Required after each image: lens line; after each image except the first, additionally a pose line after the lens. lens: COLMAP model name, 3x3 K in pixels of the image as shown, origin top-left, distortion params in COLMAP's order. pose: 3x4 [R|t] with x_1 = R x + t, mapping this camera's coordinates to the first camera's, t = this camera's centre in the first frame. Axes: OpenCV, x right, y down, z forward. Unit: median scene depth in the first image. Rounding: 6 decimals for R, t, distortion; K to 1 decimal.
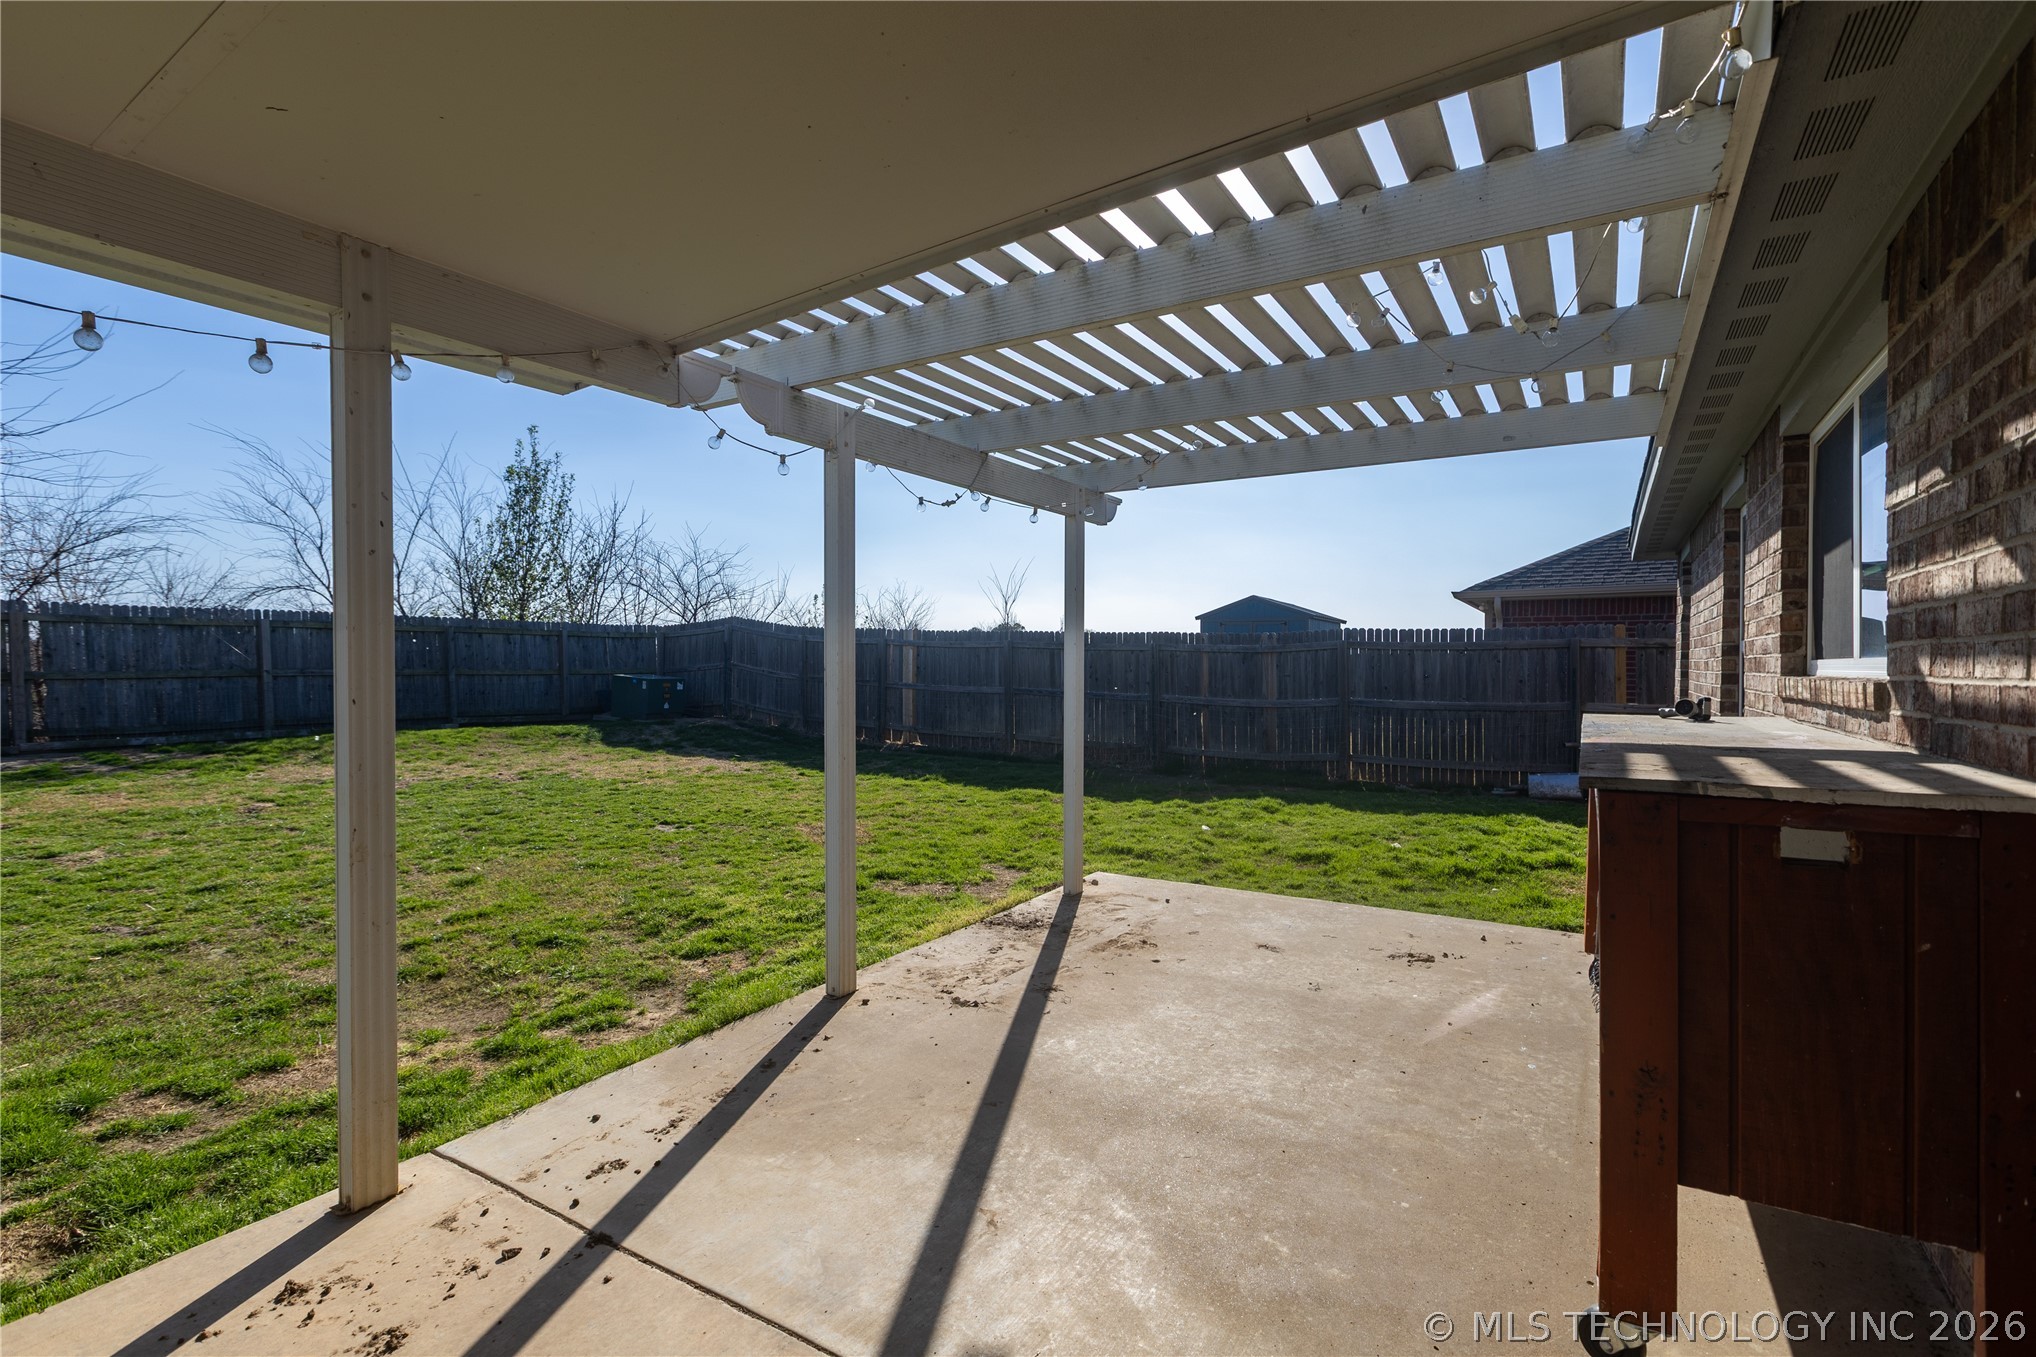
lens RADIAL K [[924.5, 0, 1024.0], [0, 924.5, 685.2], [0, 0, 1]] dist [0.001093, -0.000334]
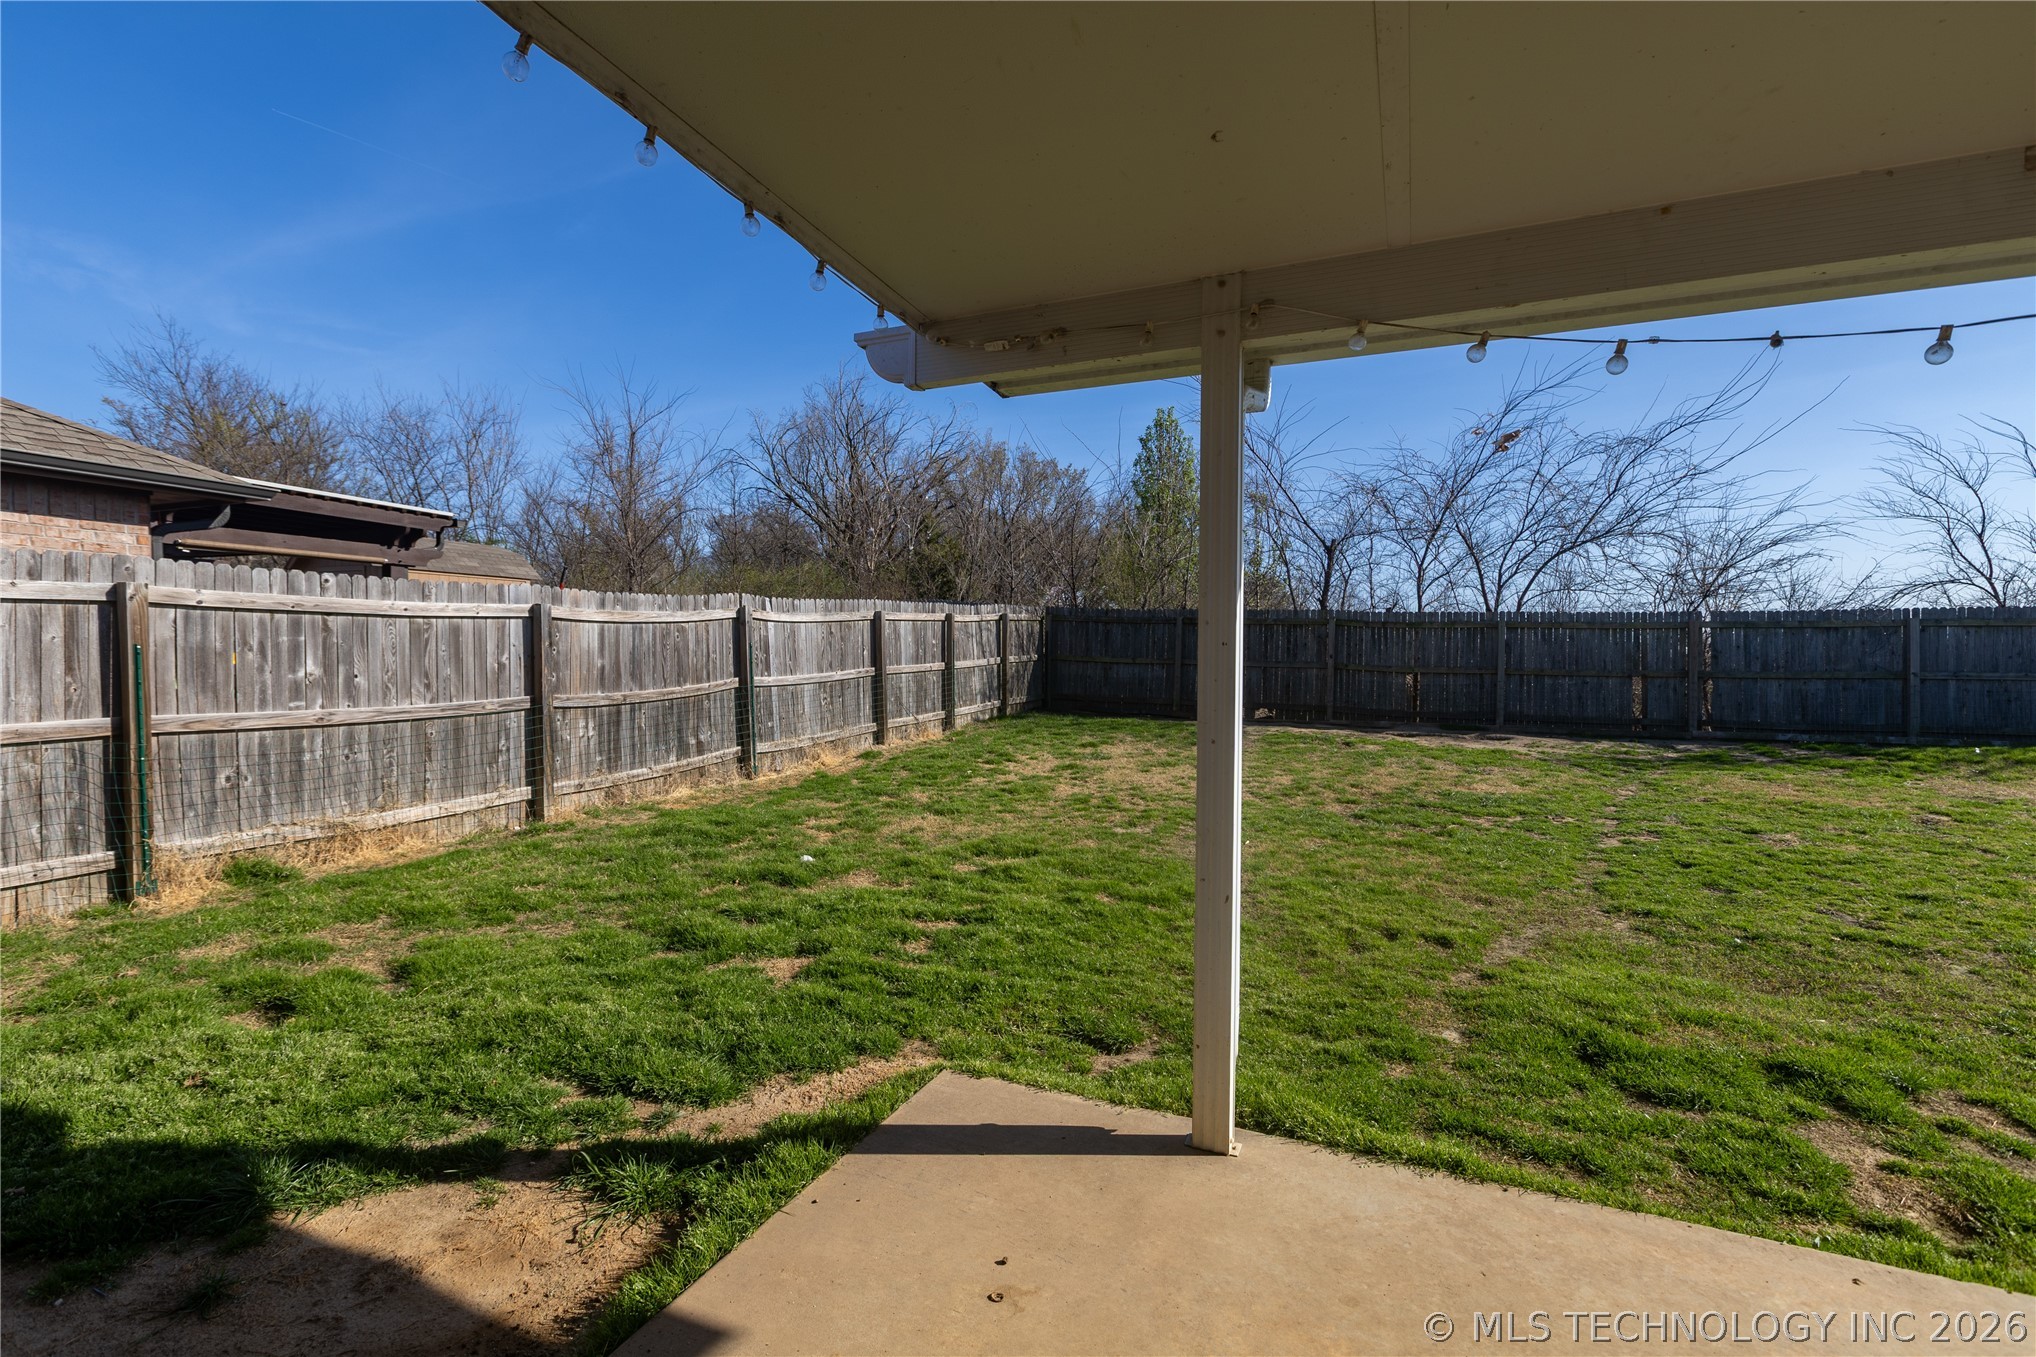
lens RADIAL K [[924.5, 0, 1024.0], [0, 924.5, 685.2], [0, 0, 1]] dist [0.001093, -0.000334]
pose [[0.154498, 0.029905, -0.987540, -0.068172], [-0.031024, 0.999196, 0.025404, 0.001365], [0.987506, 0.026713, 0.155302, -0.081441]]
